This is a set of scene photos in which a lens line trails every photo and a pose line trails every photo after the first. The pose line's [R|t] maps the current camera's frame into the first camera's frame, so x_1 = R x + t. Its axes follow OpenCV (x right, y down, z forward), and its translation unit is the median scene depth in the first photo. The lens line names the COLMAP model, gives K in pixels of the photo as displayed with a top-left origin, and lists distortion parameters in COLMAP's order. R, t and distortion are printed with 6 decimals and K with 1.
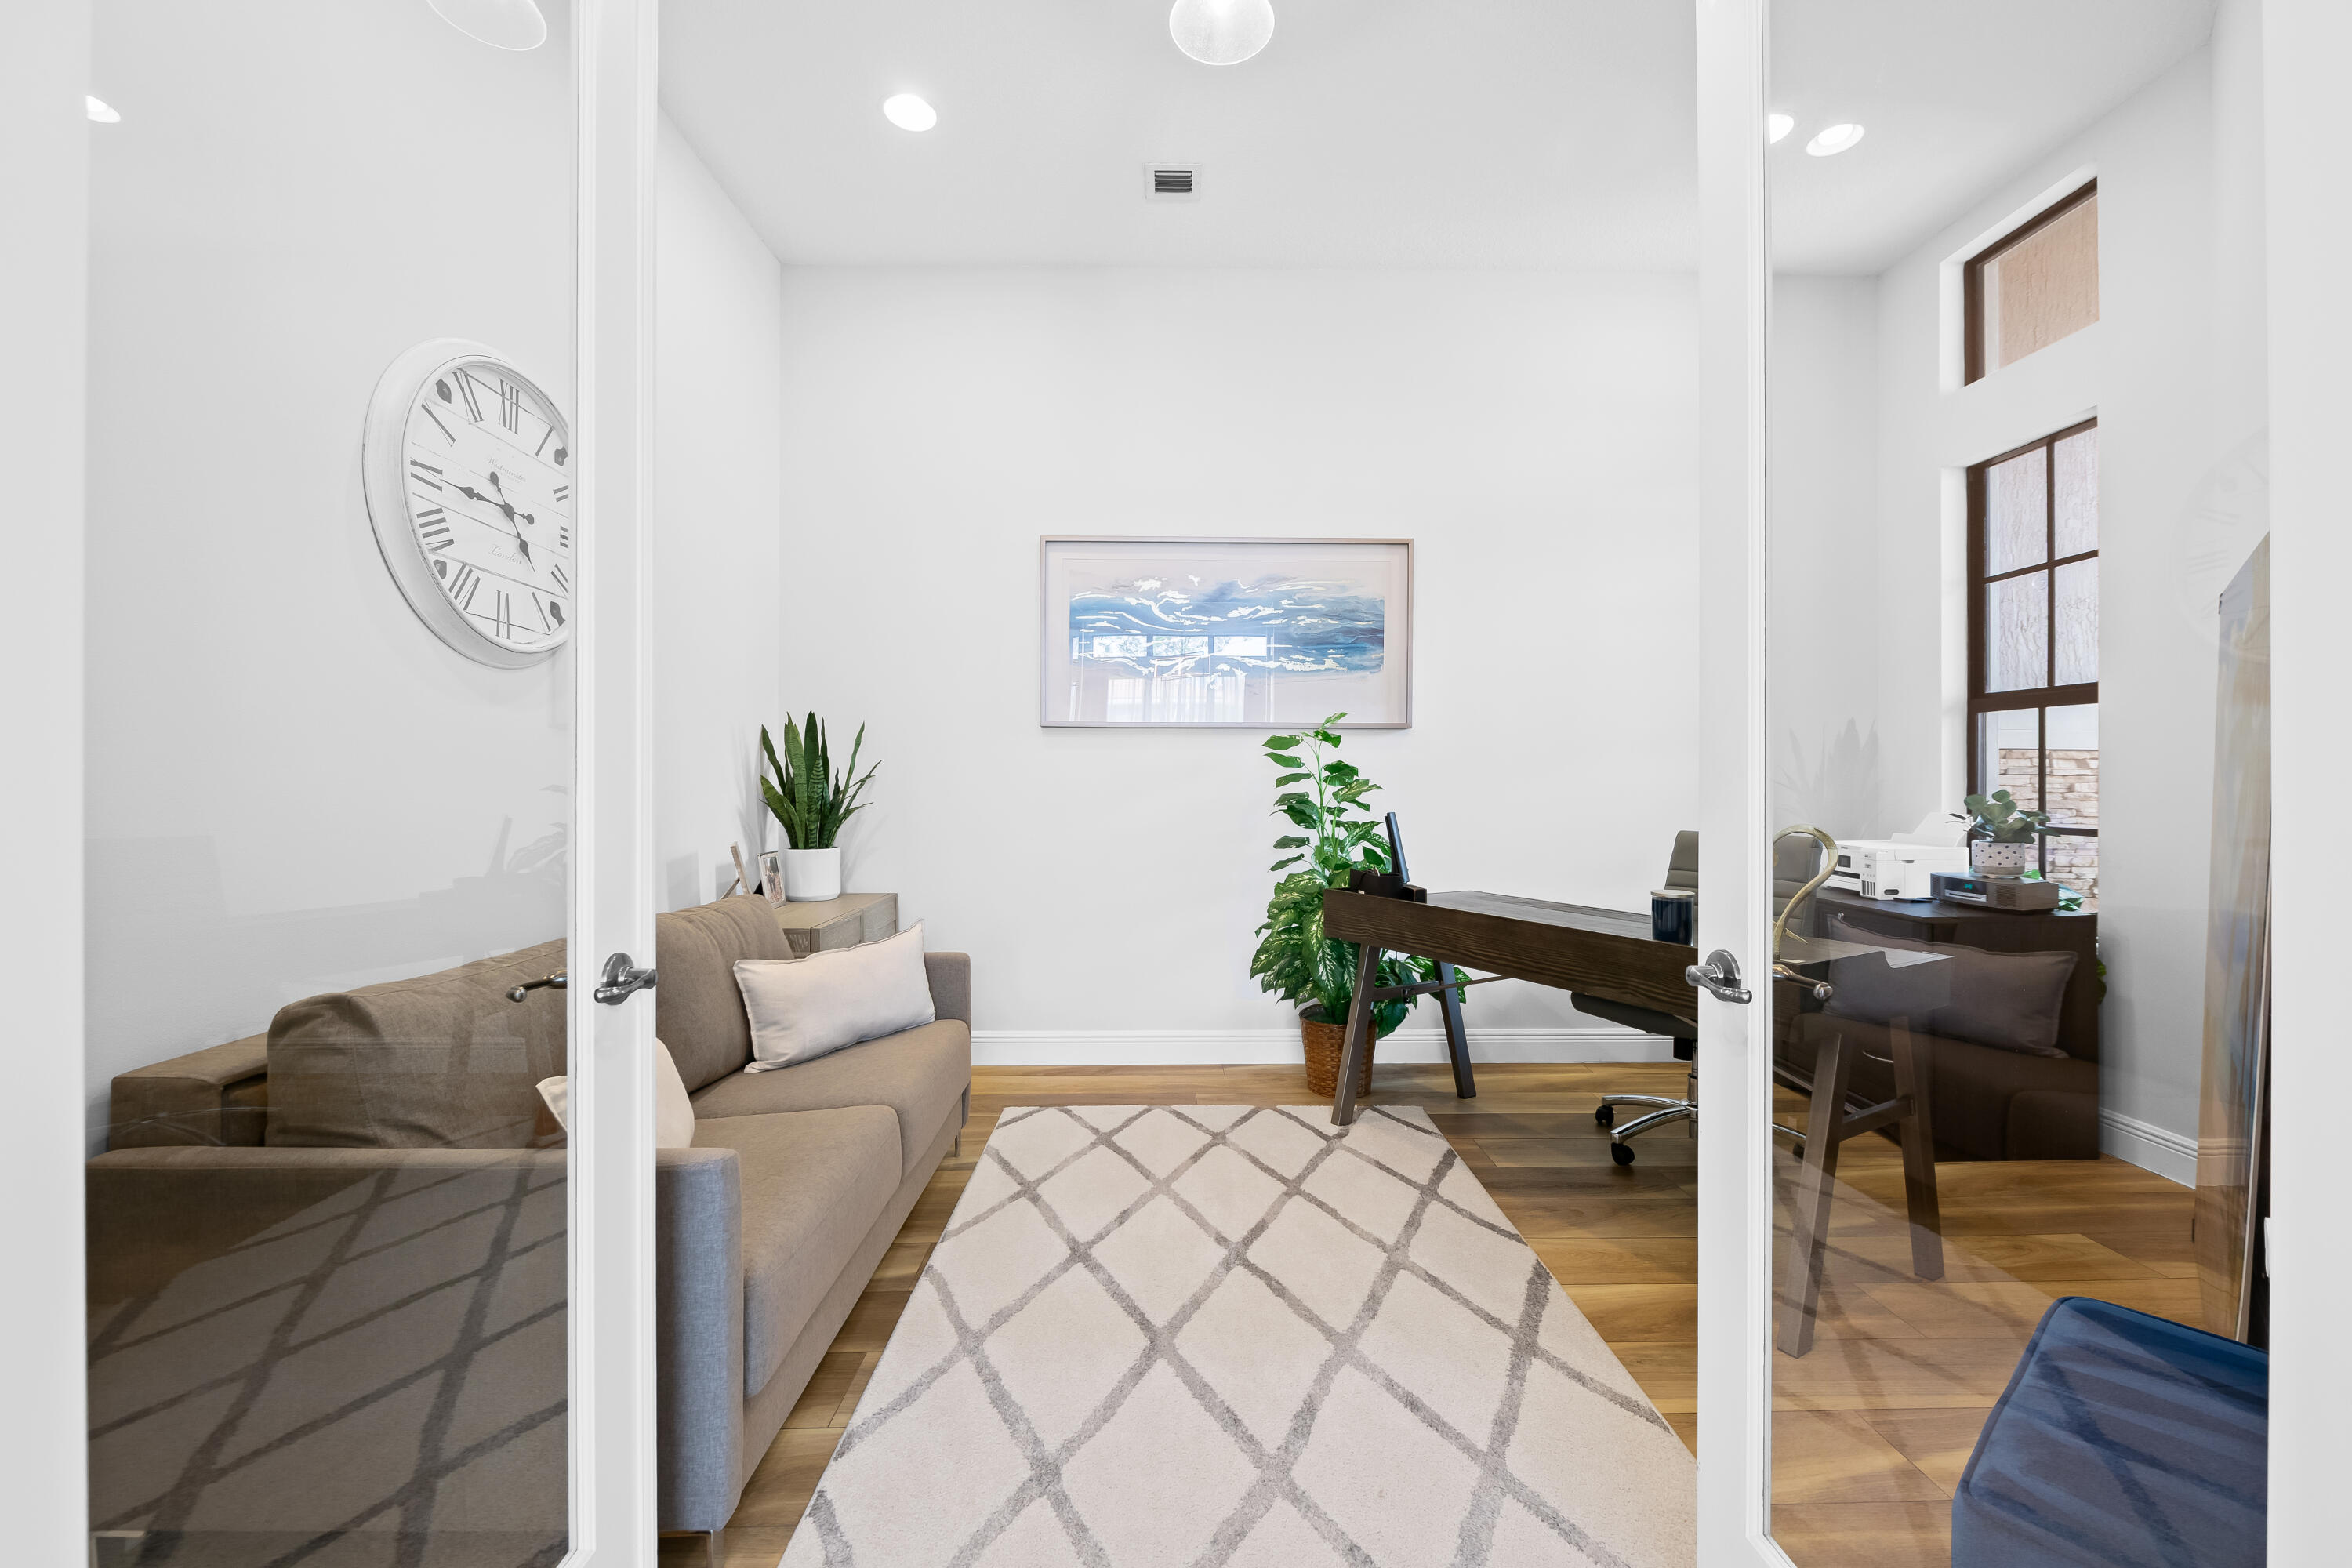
lens RADIAL K [[919.4, 0, 1181.3], [0, 919.4, 784.0], [0, 0, 1]] dist [-0.002087, -0.003926]
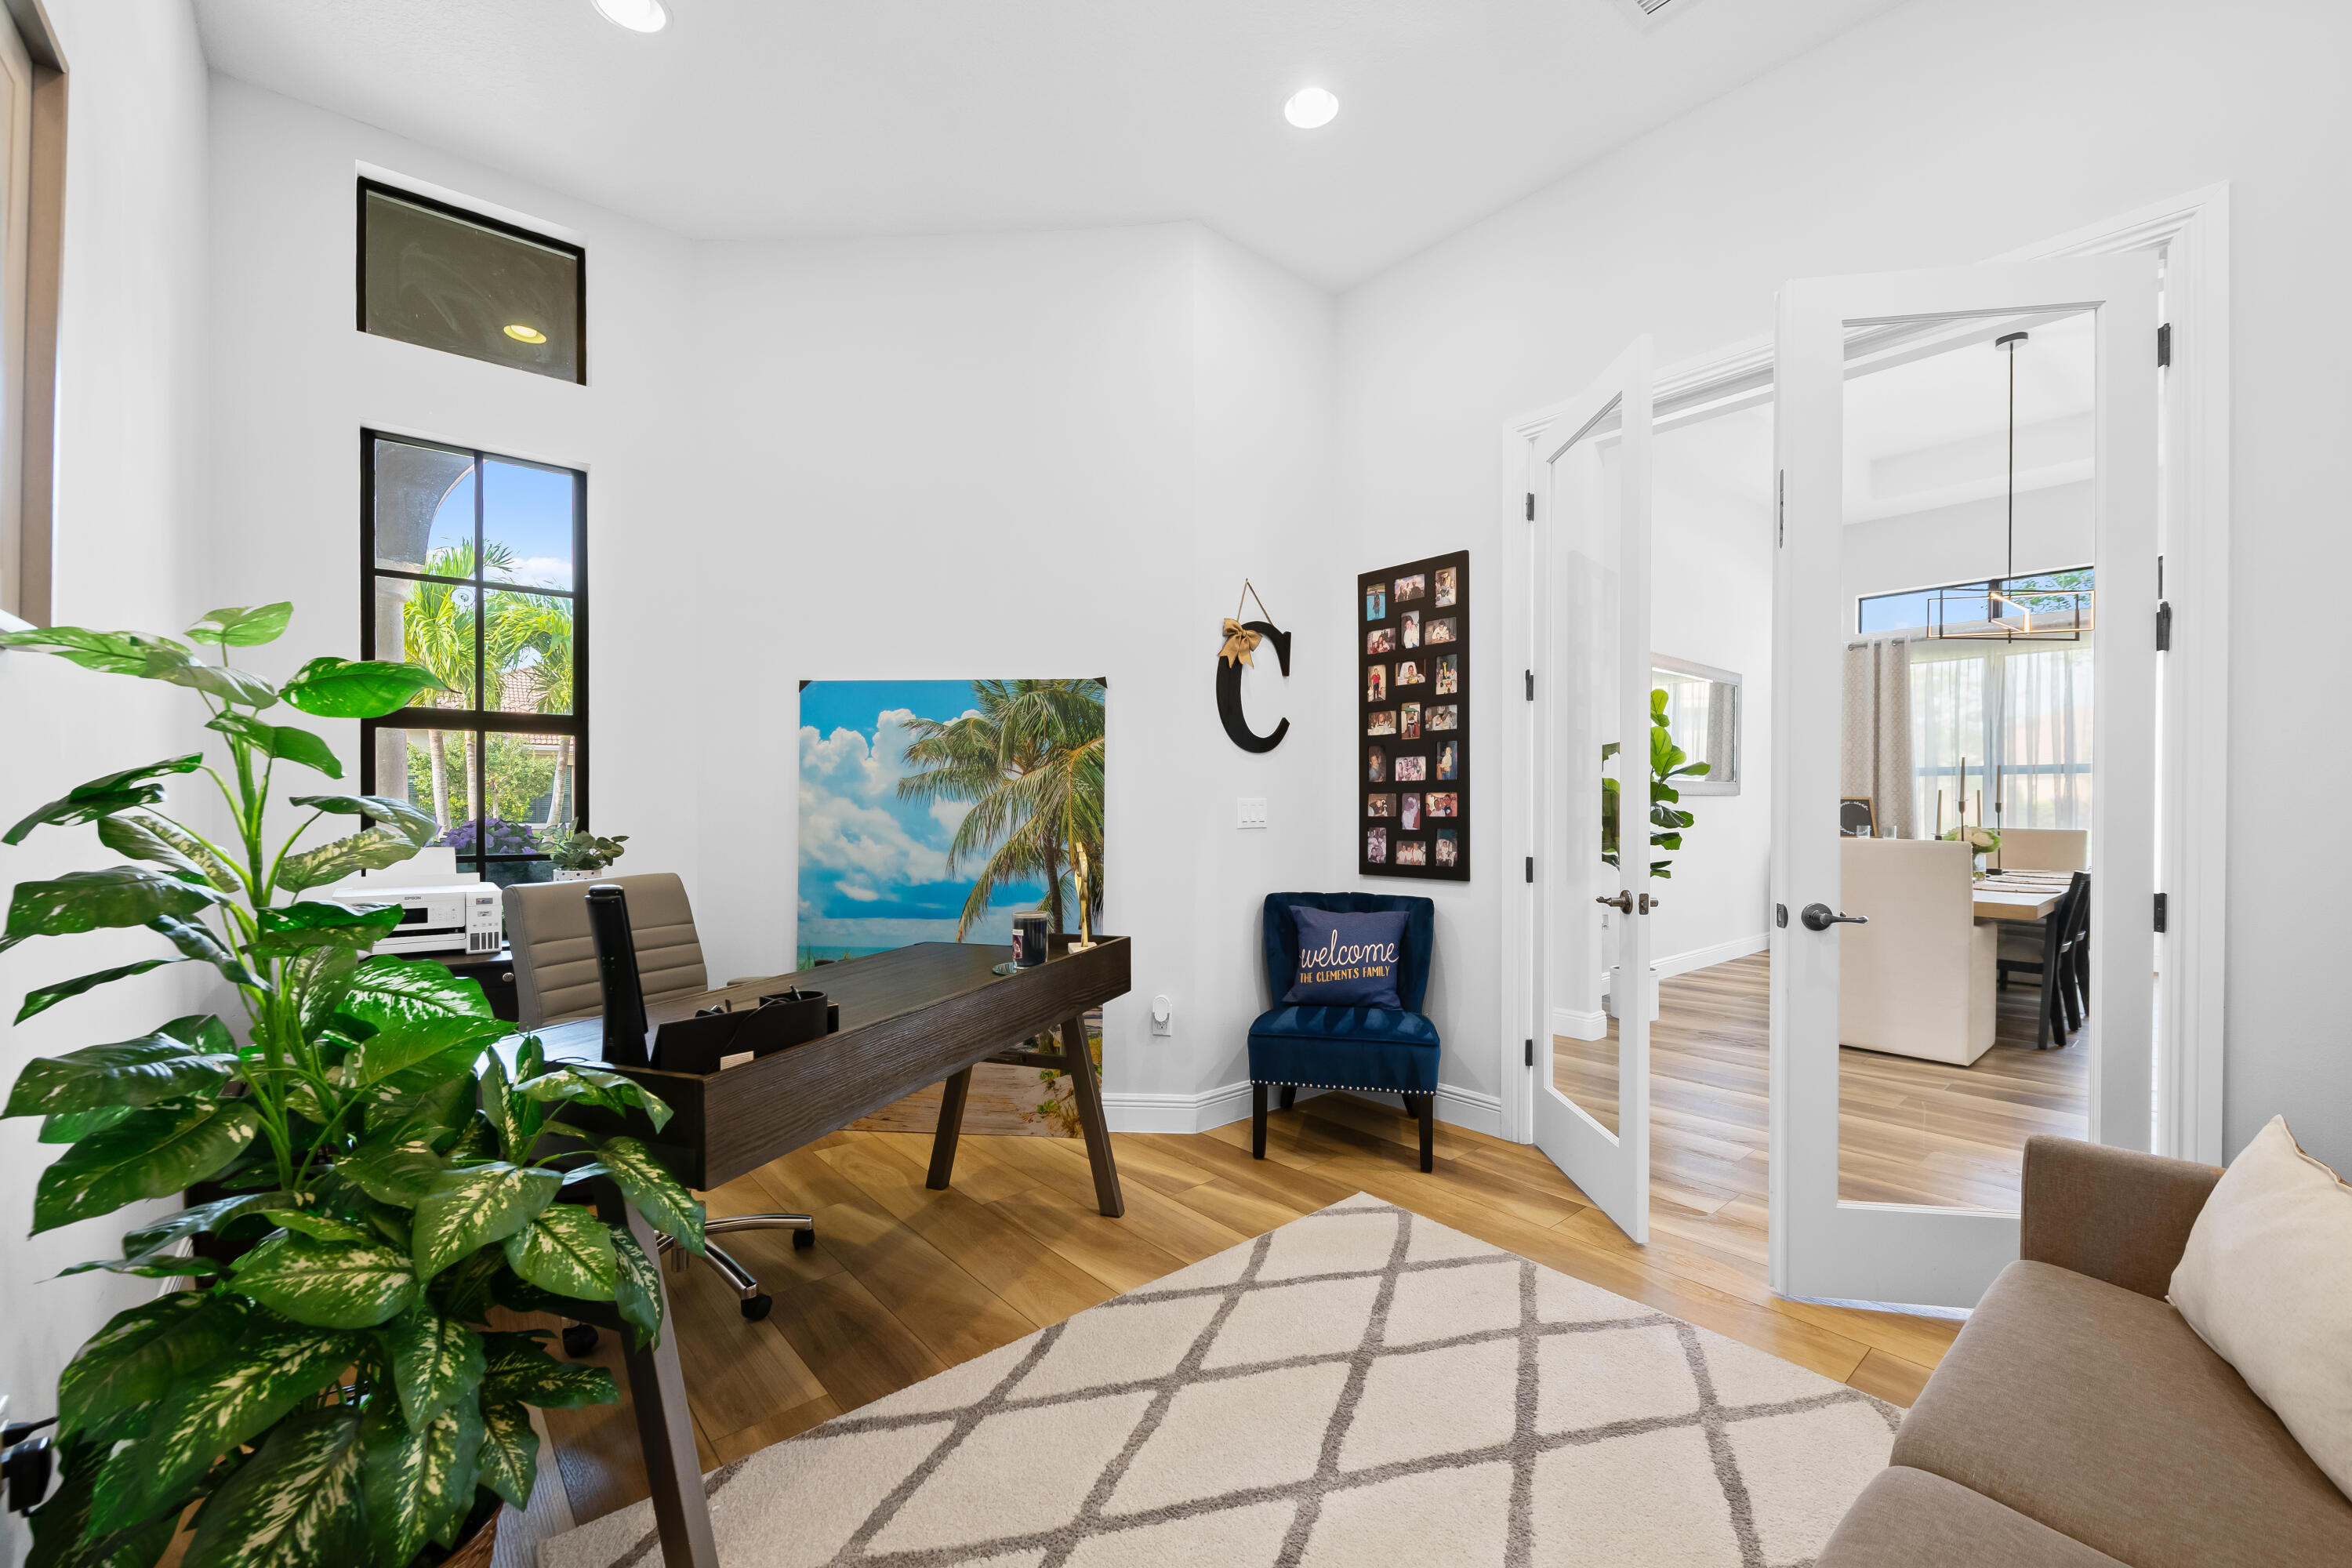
lens RADIAL K [[952.0, 0, 1188.9], [0, 952.0, 792.5], [0, 0, 1]] dist [0.002129, -0.000510]
pose [[-0.643078, 0.004735, 0.765786, -0.413066], [0.002886, 0.999989, -0.003760, -0.018215], [-0.765795, -0.000208, -0.643085, 1.451437]]
